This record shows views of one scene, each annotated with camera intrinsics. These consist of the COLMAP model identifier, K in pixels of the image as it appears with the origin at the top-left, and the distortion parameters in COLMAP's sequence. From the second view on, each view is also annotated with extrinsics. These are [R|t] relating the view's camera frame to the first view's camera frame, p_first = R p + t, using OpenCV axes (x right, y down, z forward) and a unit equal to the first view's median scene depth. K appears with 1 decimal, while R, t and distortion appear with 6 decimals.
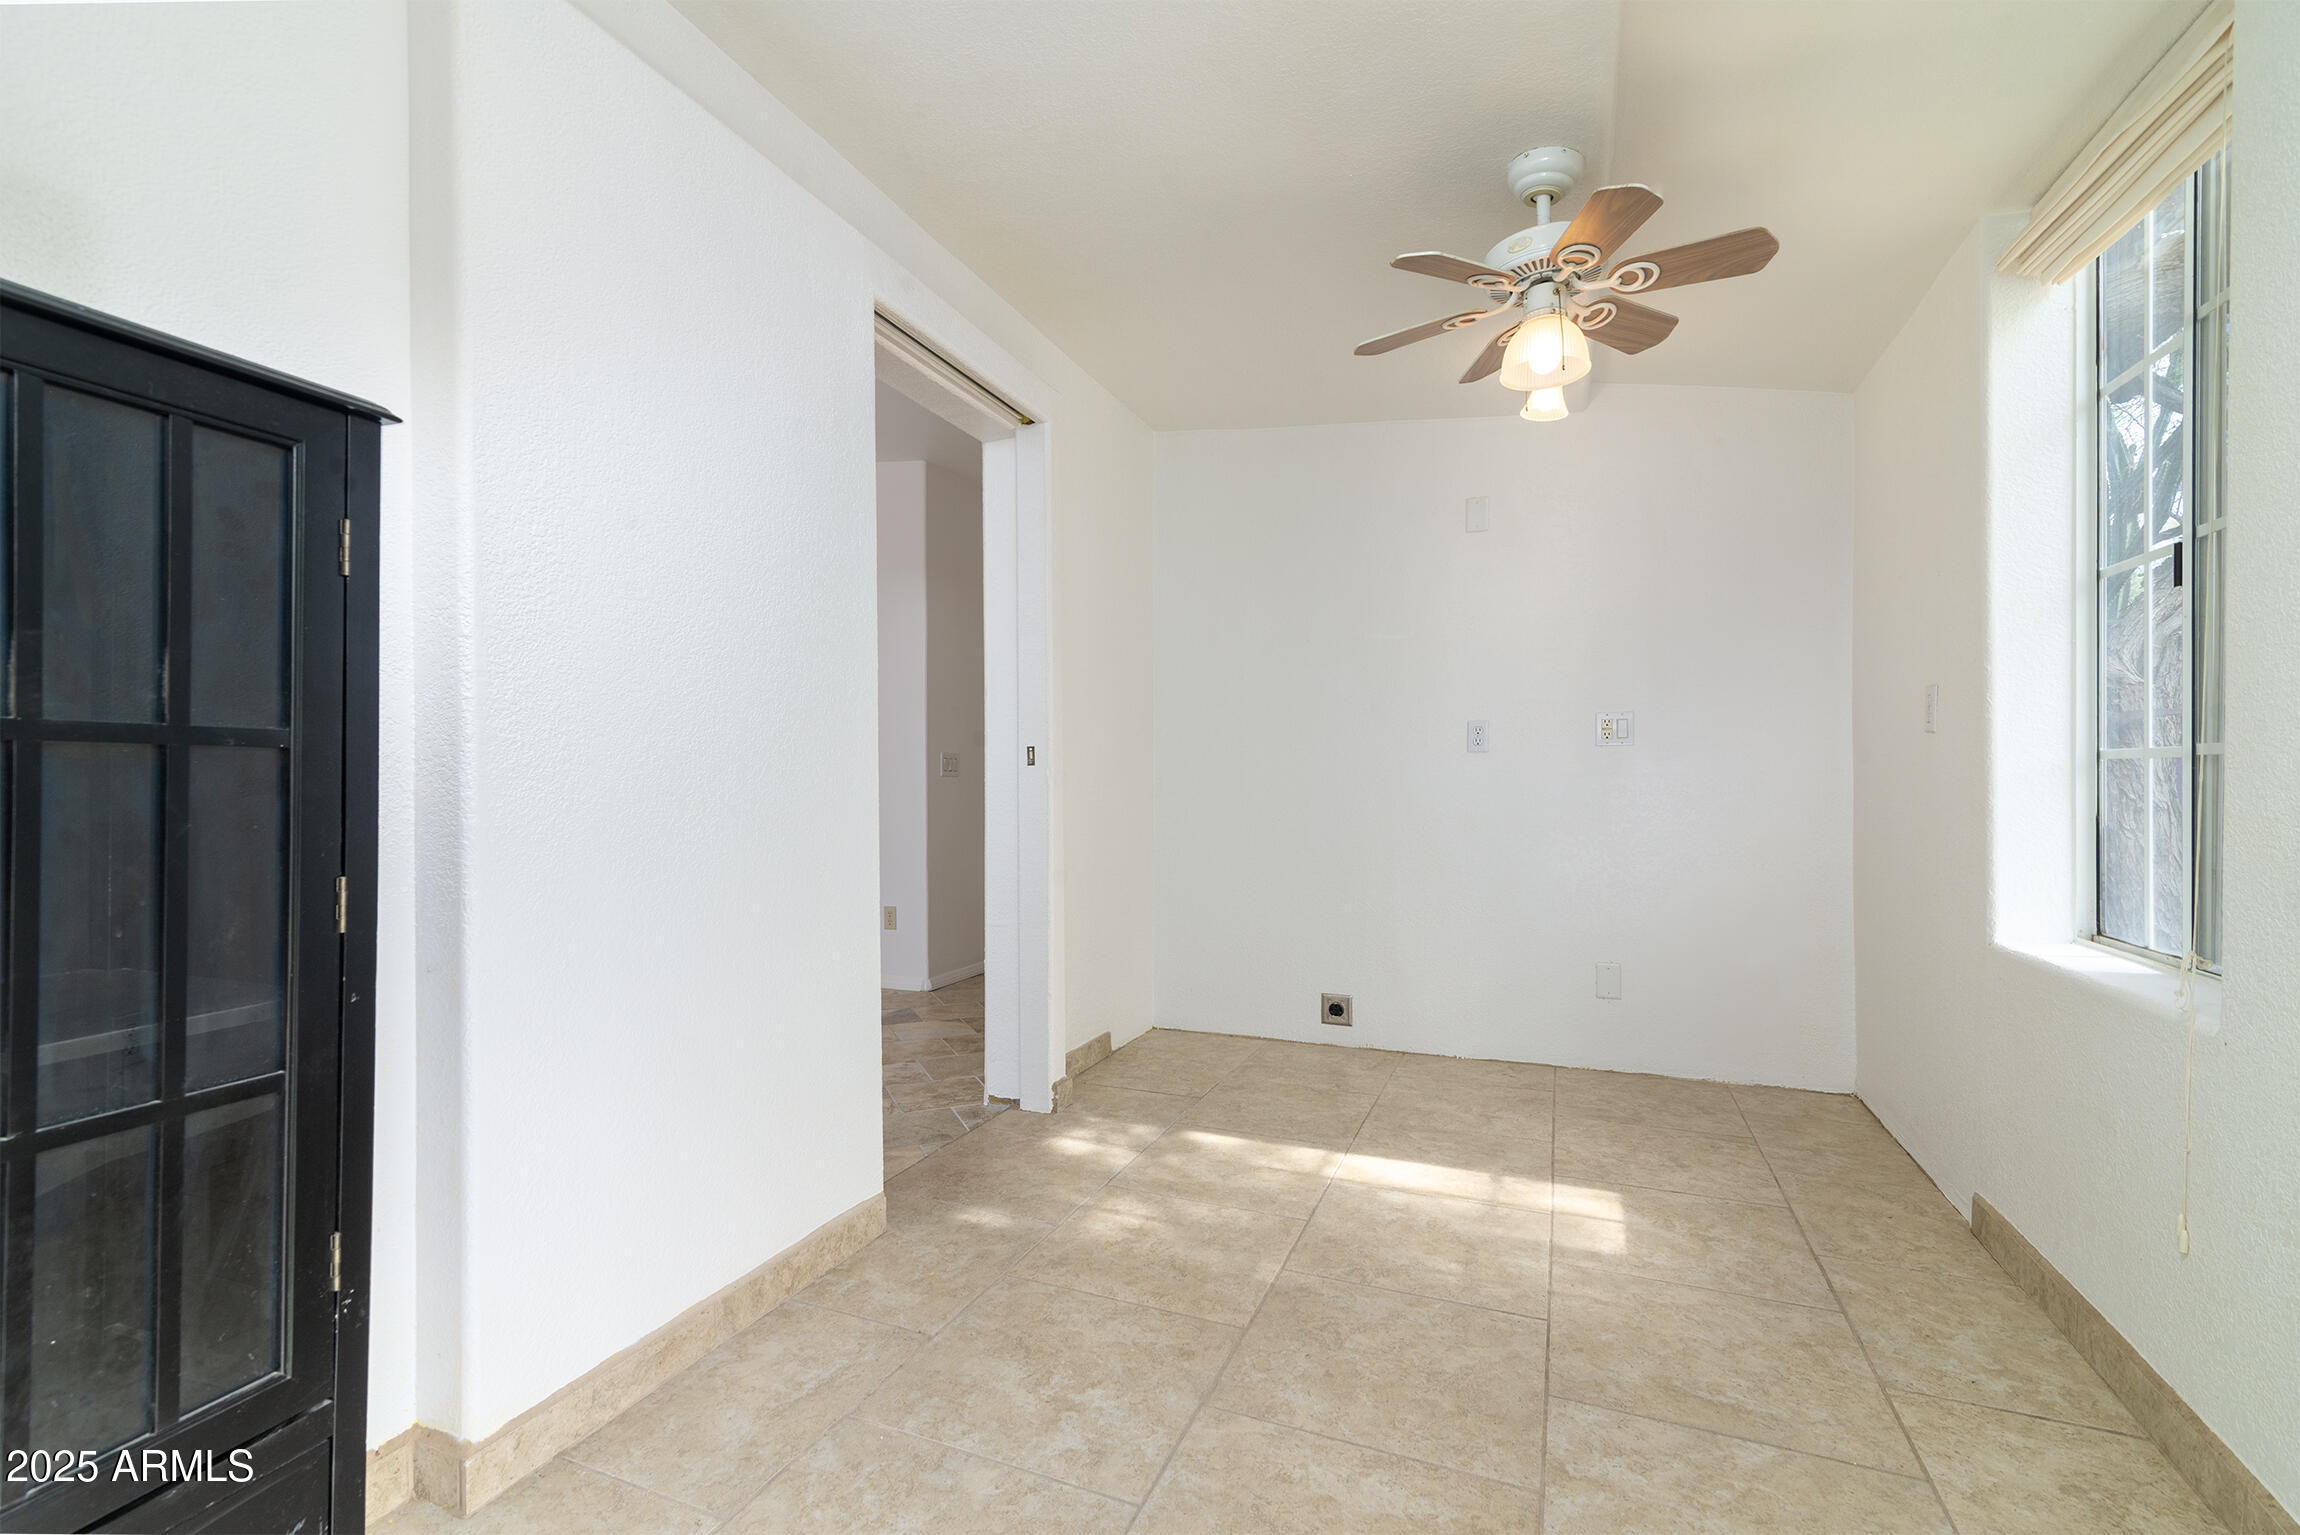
lens RADIAL K [[1055.7, 0, 1148.0], [0, 1055.7, 769.4], [0, 0, 1]] dist [0.019426, 0.000004]
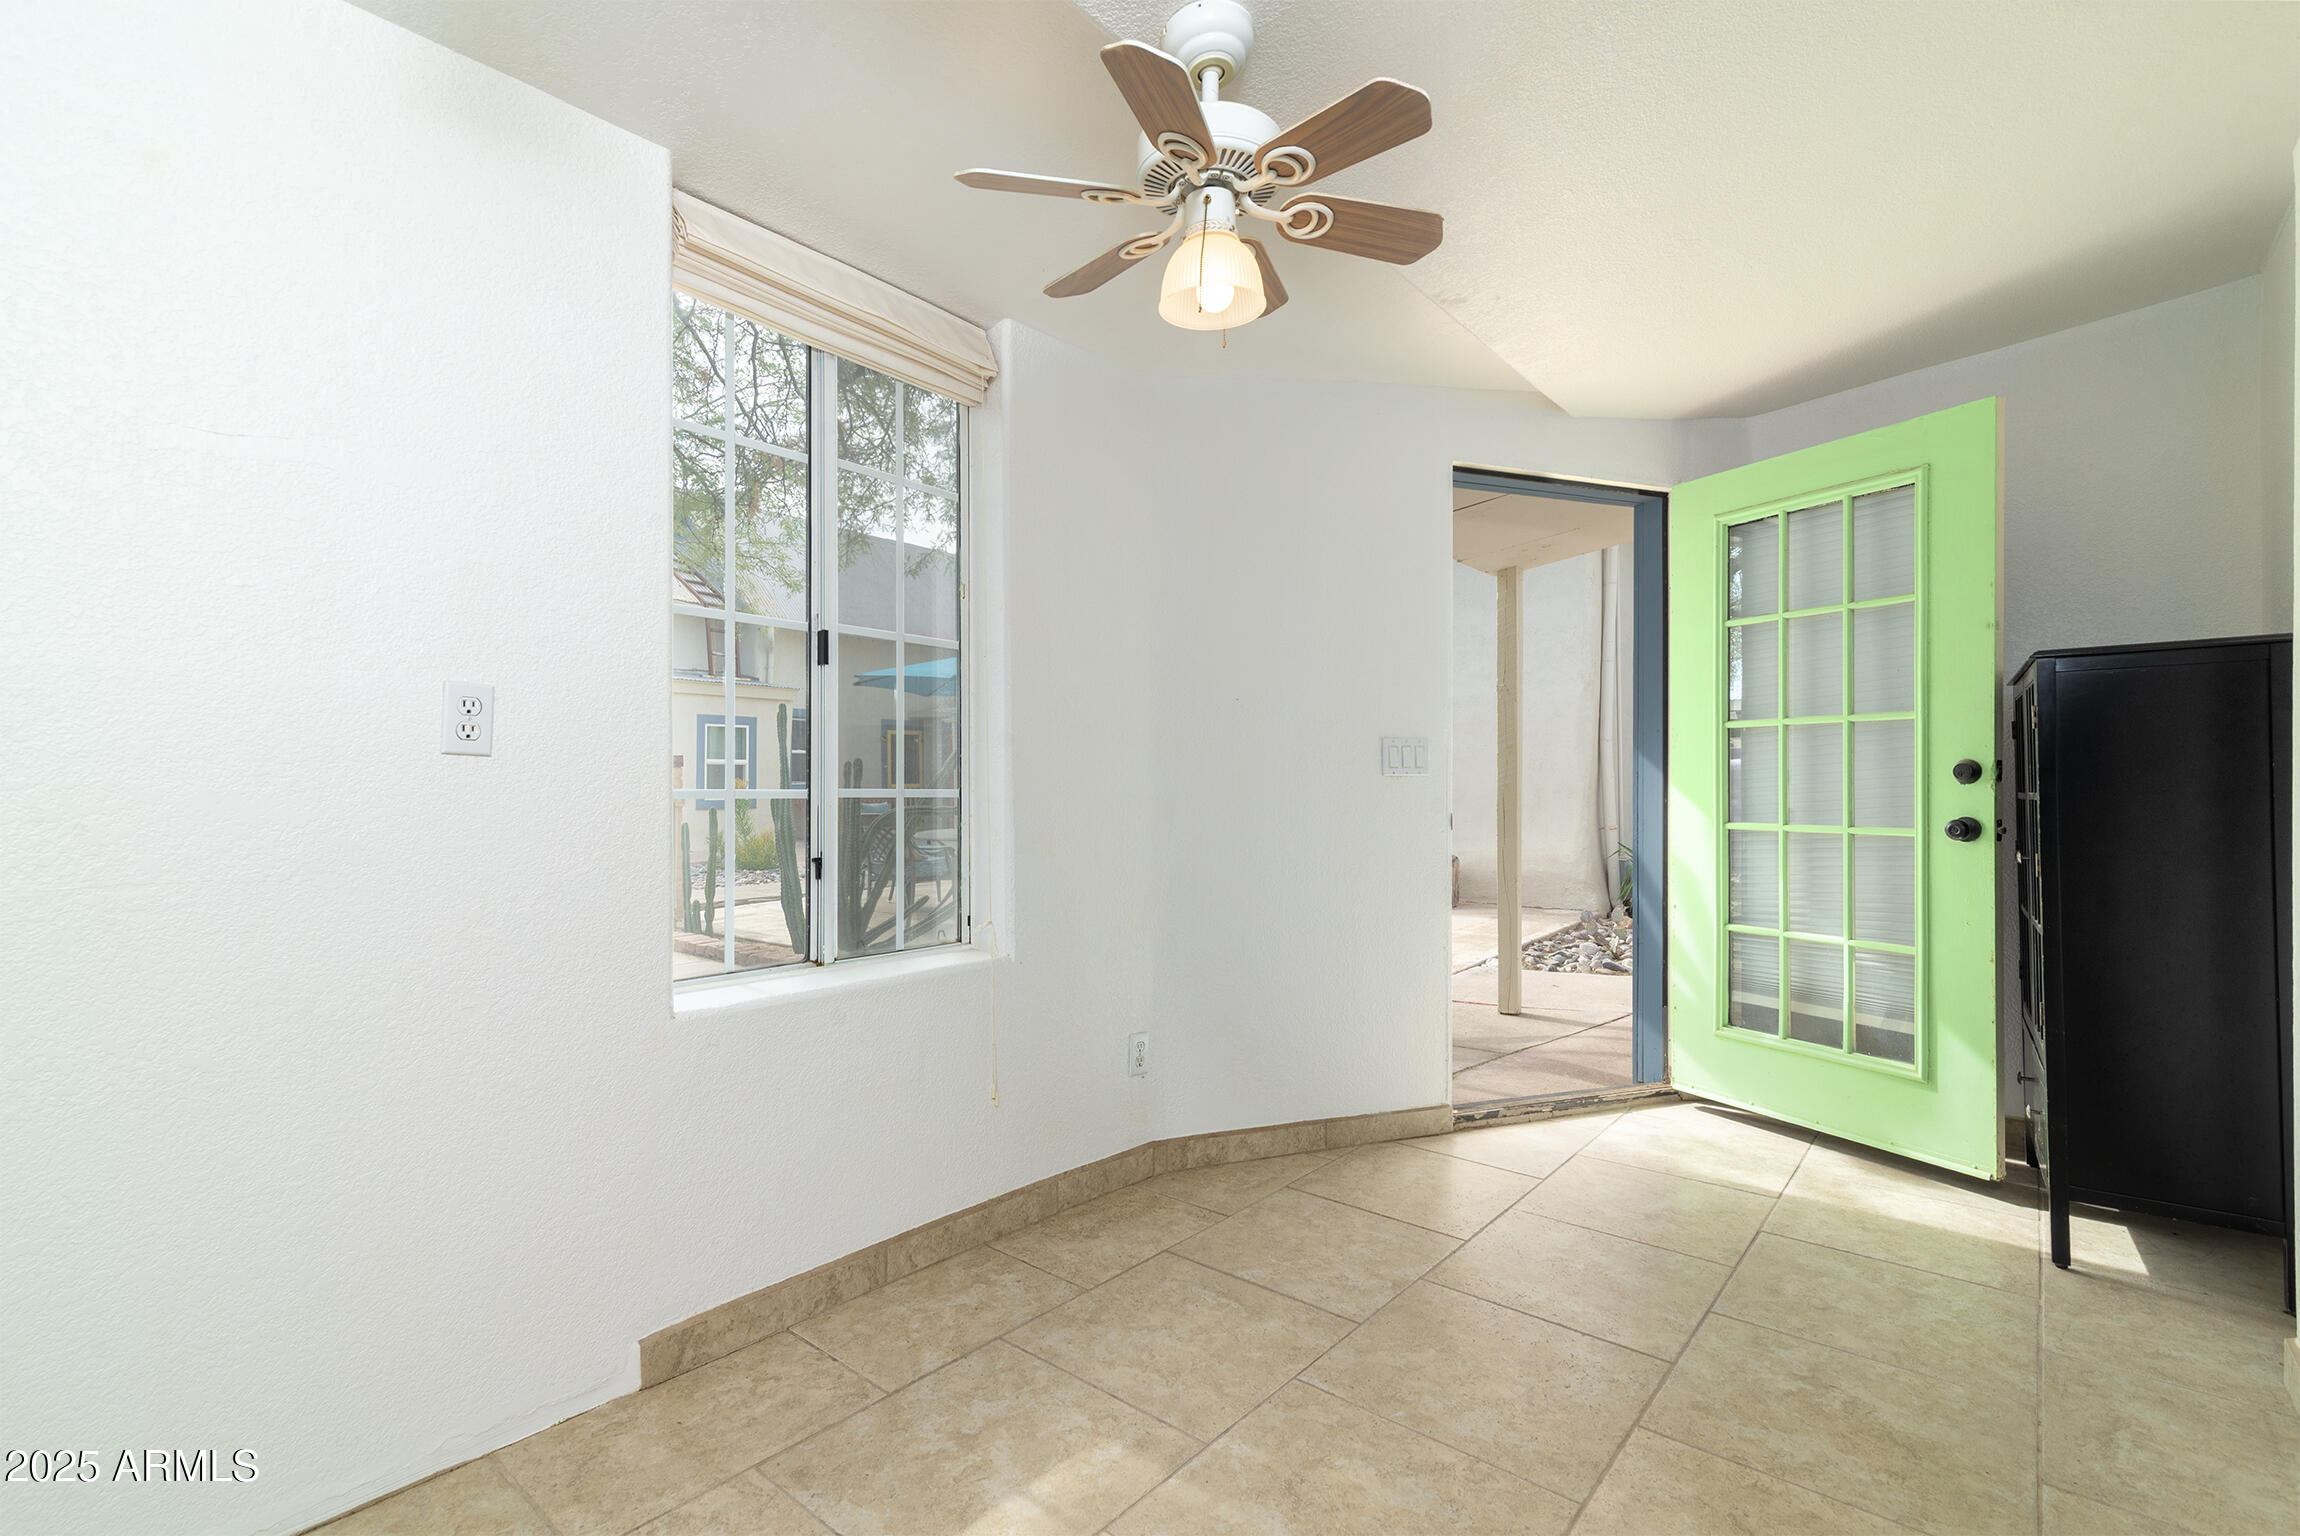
lens RADIAL K [[1055.7, 0, 1149.5], [0, 1055.7, 780.4], [0, 0, 1]] dist [0.019426, 0.000004]
pose [[-0.948507, 0.002325, 0.316747, 0.200133], [-0.001855, 0.999915, -0.012895, -0.016217], [-0.316750, -0.012819, -0.948422, 2.049235]]
